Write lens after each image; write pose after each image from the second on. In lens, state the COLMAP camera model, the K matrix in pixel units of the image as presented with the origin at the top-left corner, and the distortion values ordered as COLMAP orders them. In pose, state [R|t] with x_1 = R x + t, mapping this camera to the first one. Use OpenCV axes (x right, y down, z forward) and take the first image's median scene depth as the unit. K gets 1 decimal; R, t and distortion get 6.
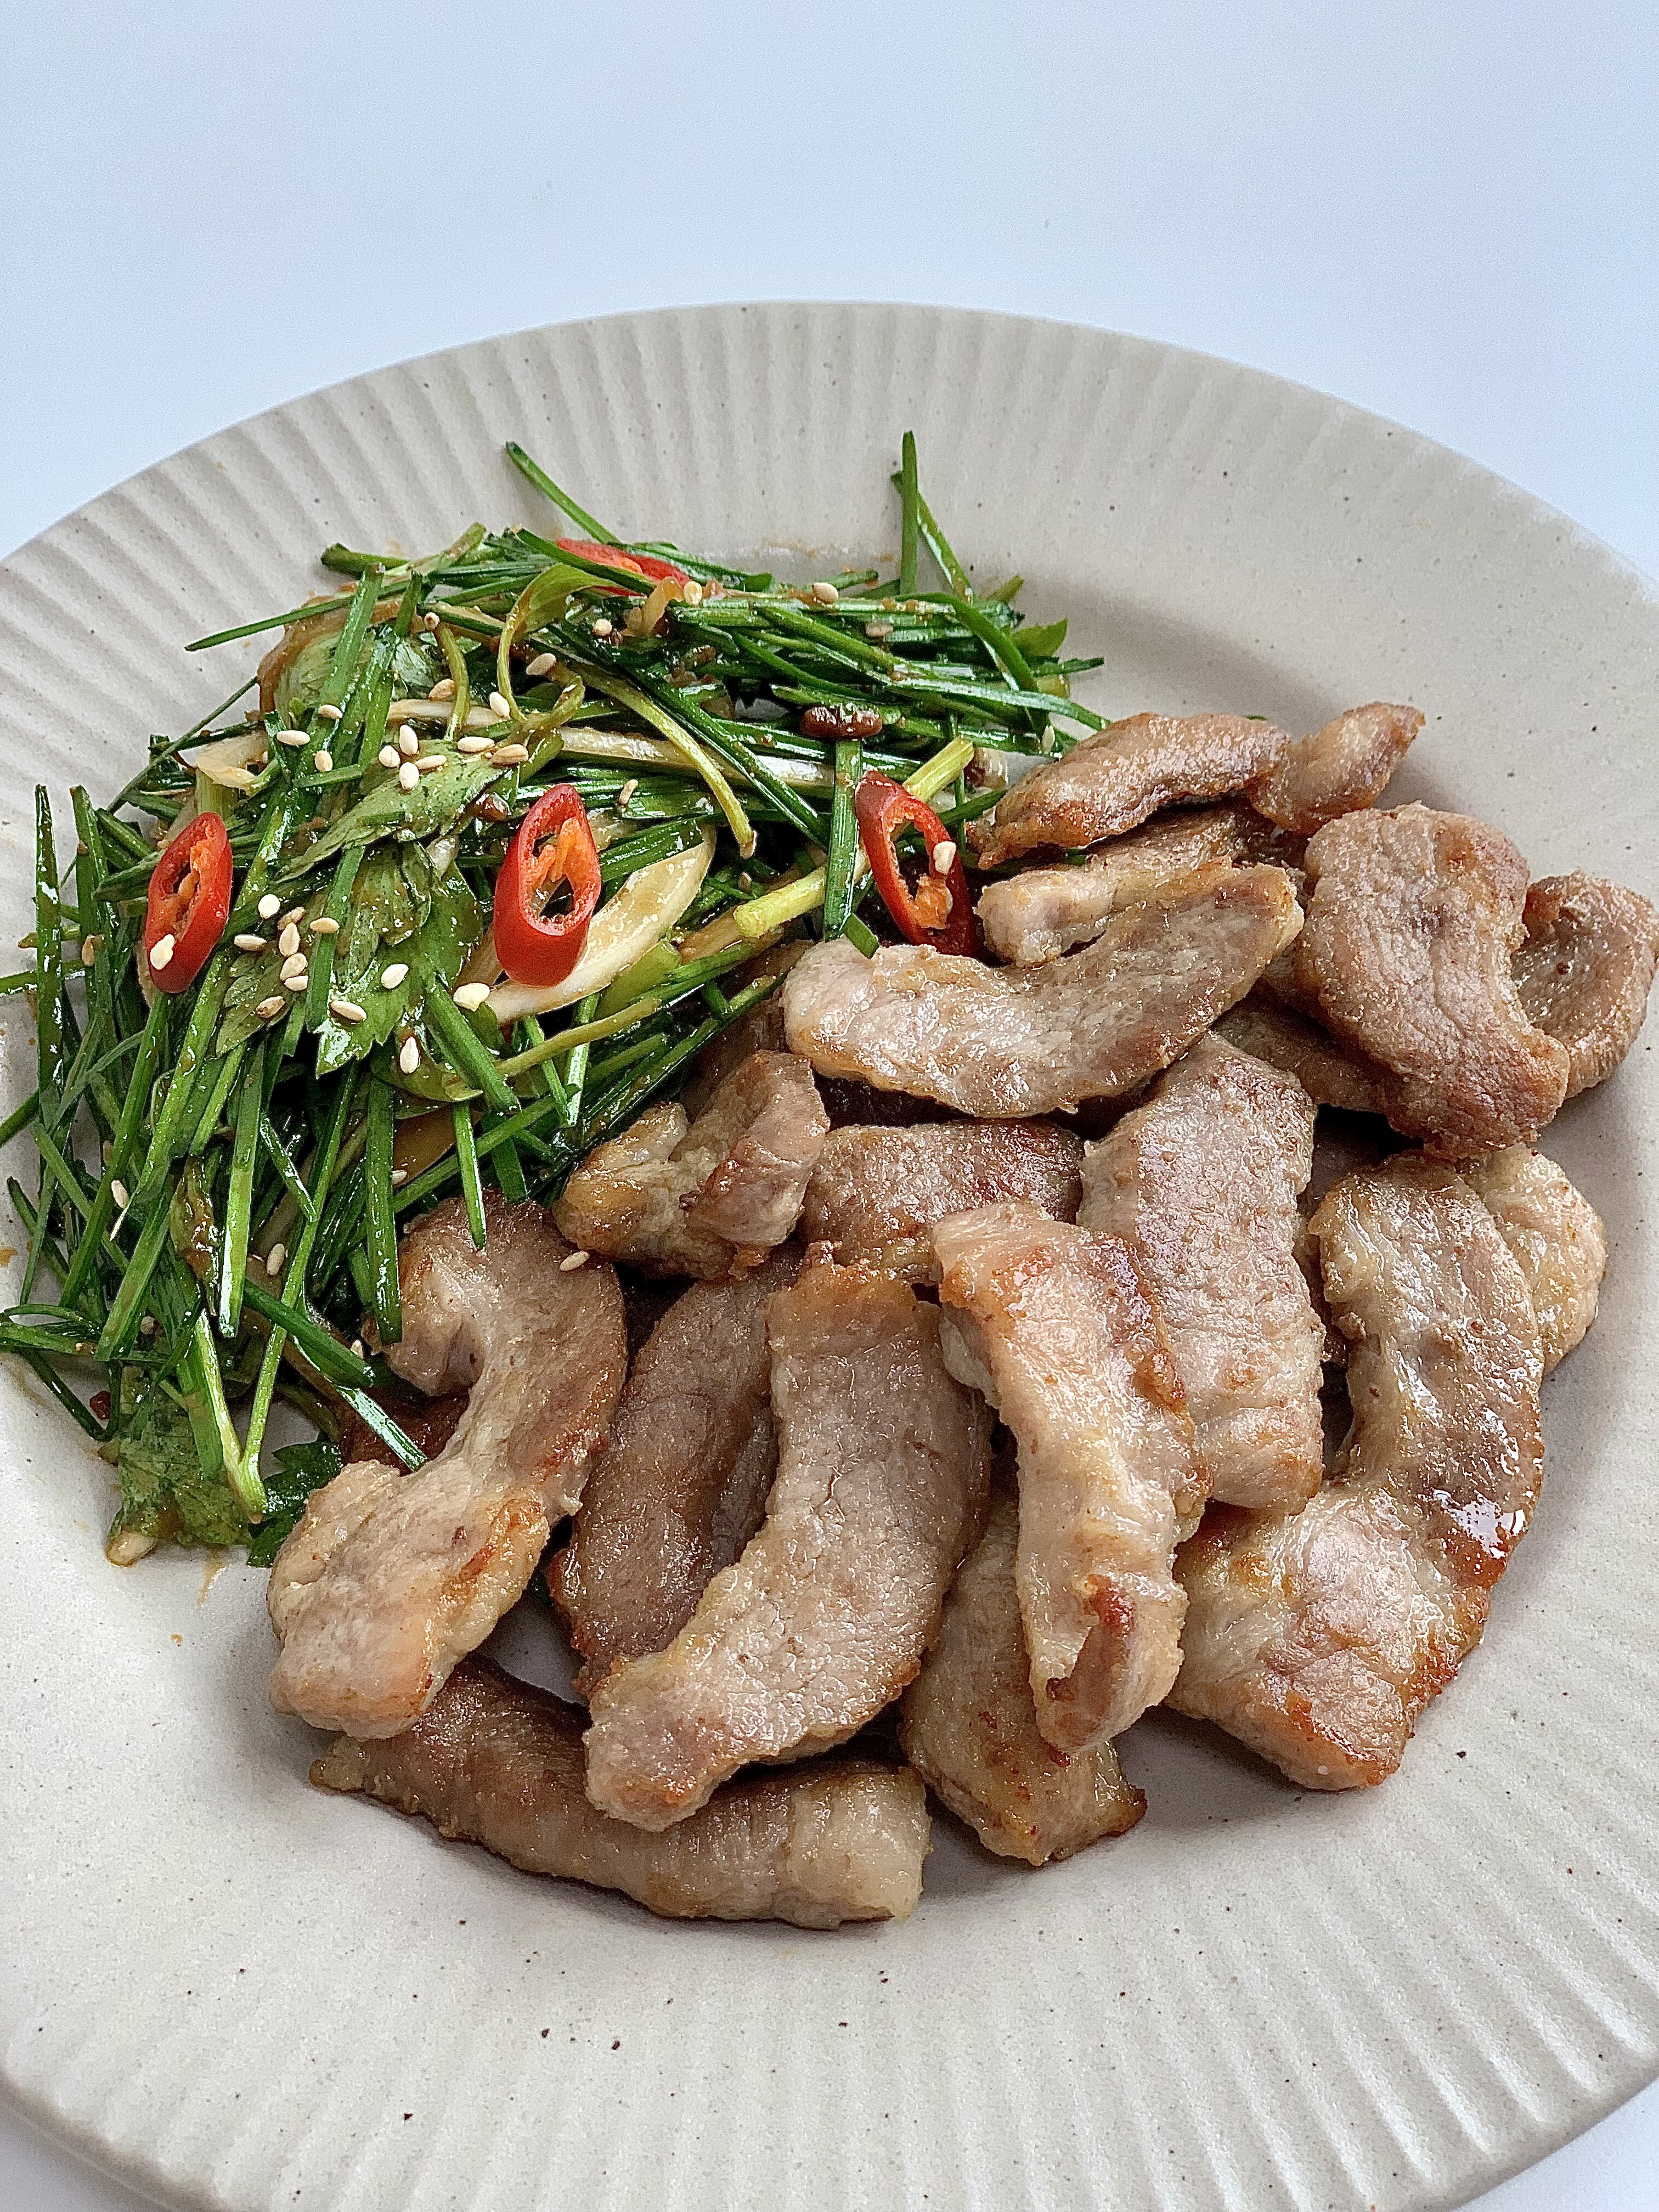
lens RADIAL K [[4058.0, 0, 829.5], [0, 4058.0, 1106.0], [0, 0, 1]] dist [-0.077128, -0.042315]
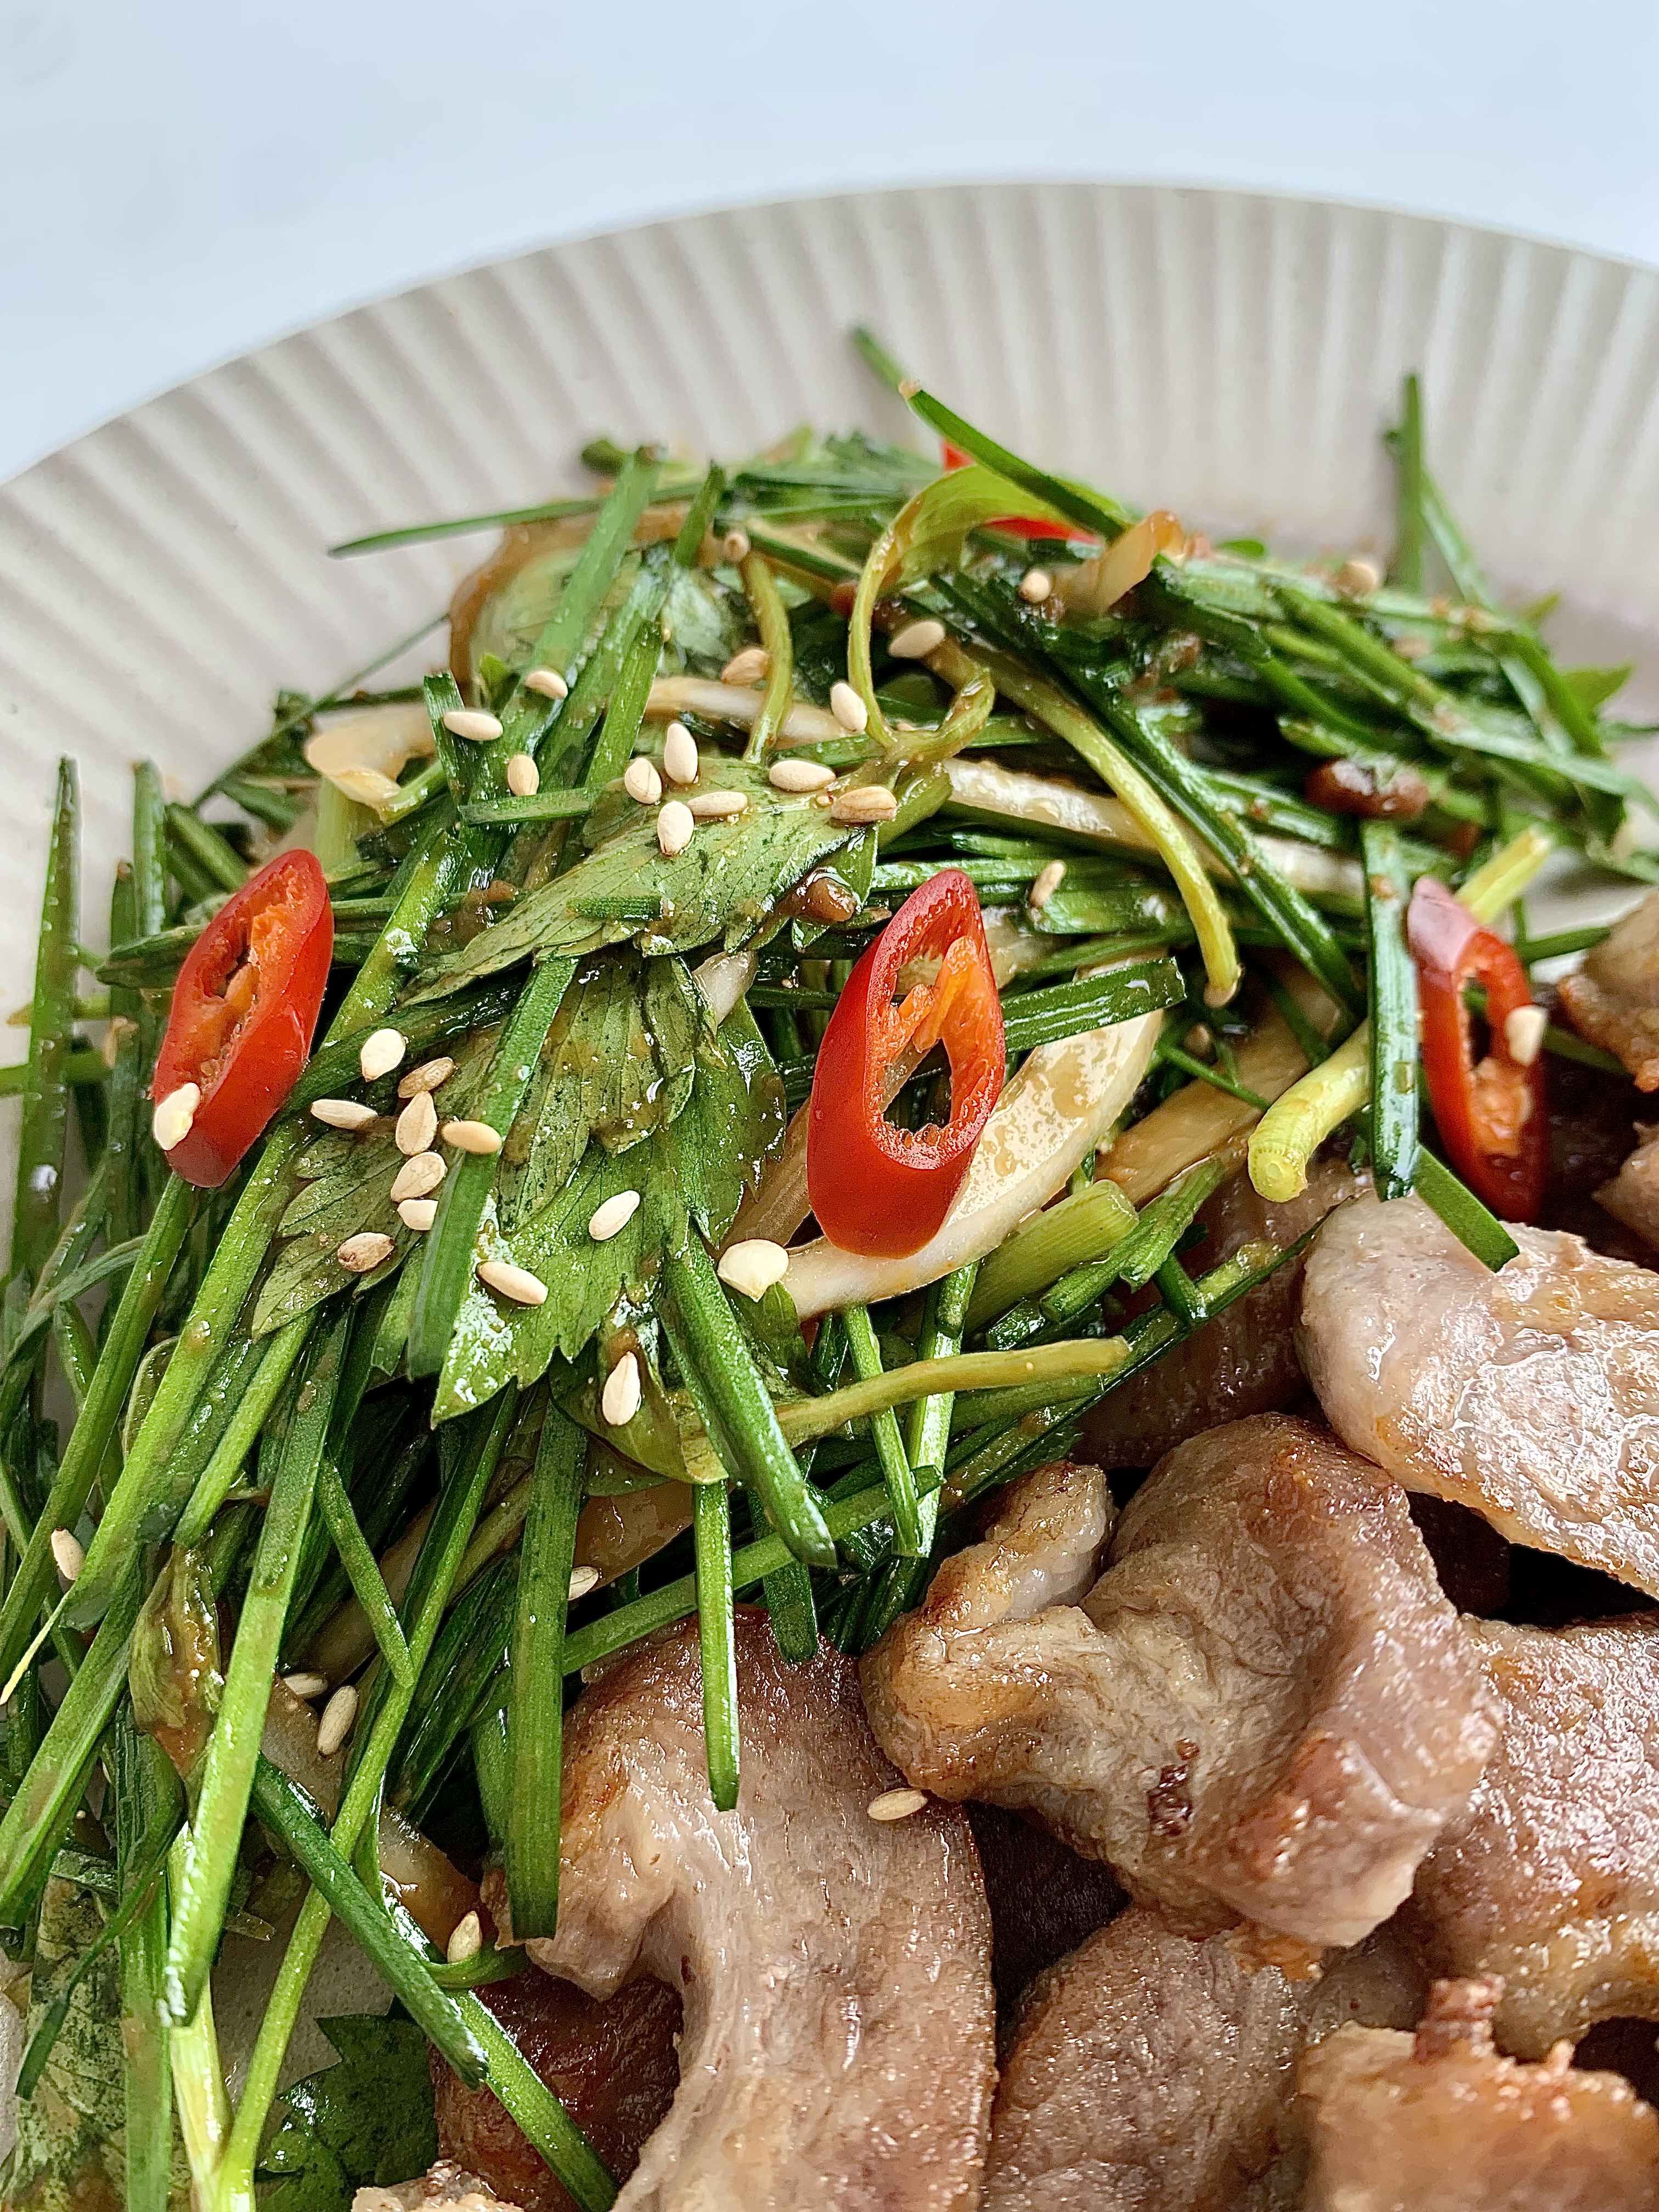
lens RADIAL K [[1915.1, 0, 829.5], [0, 1915.1, 1106.0], [0, 0, 1]] dist [0.040214, -0.246797]
pose [[0.993864, 0.110465, 0.005715, -0.080872], [-0.110341, 0.986478, 0.121189, -0.077884], [0.007749, -0.121076, 0.992613, 0.745007]]
